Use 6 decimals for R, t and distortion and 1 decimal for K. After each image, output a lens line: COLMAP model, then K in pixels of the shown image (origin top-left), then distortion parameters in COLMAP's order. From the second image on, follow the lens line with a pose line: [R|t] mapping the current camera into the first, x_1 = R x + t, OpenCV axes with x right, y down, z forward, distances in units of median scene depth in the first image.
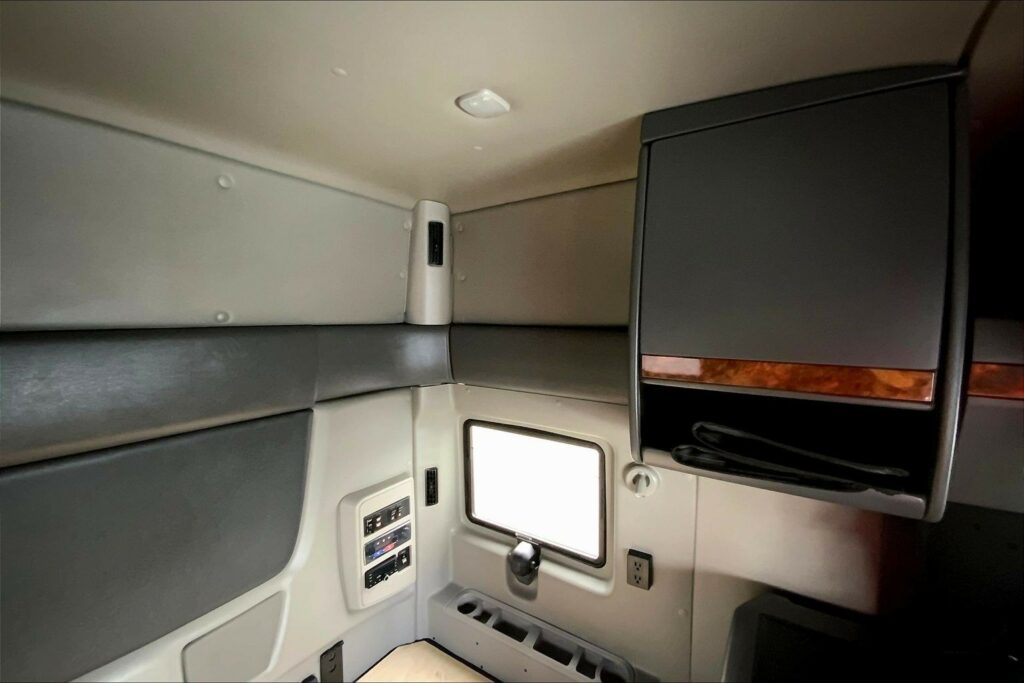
lens RADIAL K [[413.4, 0, 518.7], [0, 413.4, 341.6], [0, 0, 1]] dist [-0.001562, -0.000309]
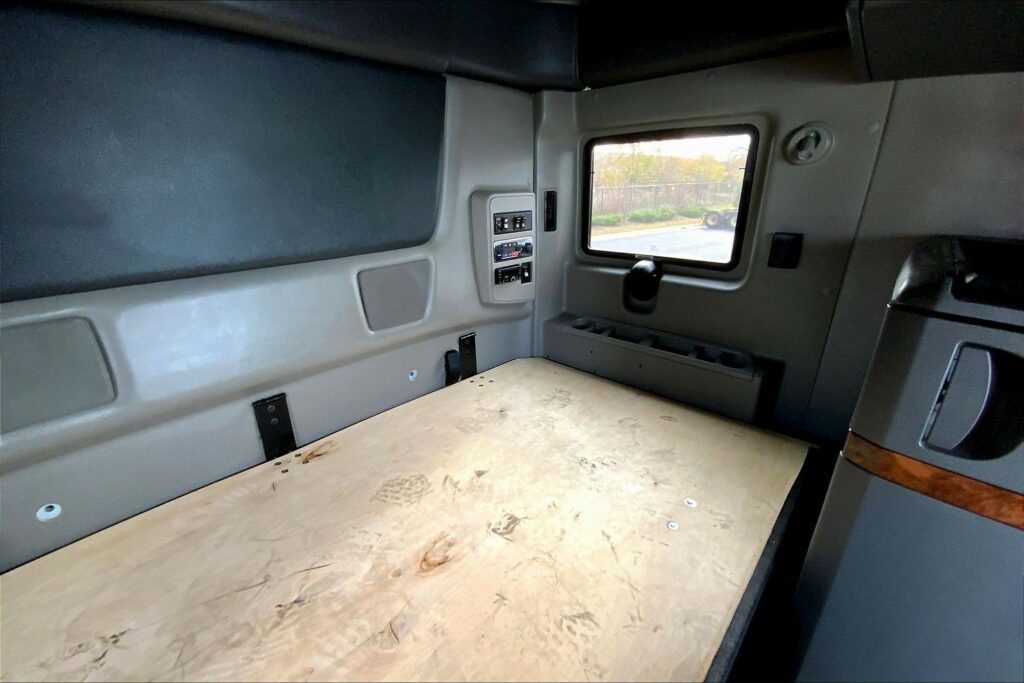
lens RADIAL K [[413.4, 0, 512.1], [0, 413.4, 341.4], [0, 0, 1]] dist [-0.001562, -0.000309]
pose [[0.983243, 0.050527, -0.175156, -0.119566], [0.004042, 0.954542, 0.298049, 0.382475], [0.182253, -0.293763, 0.938343, -0.050352]]
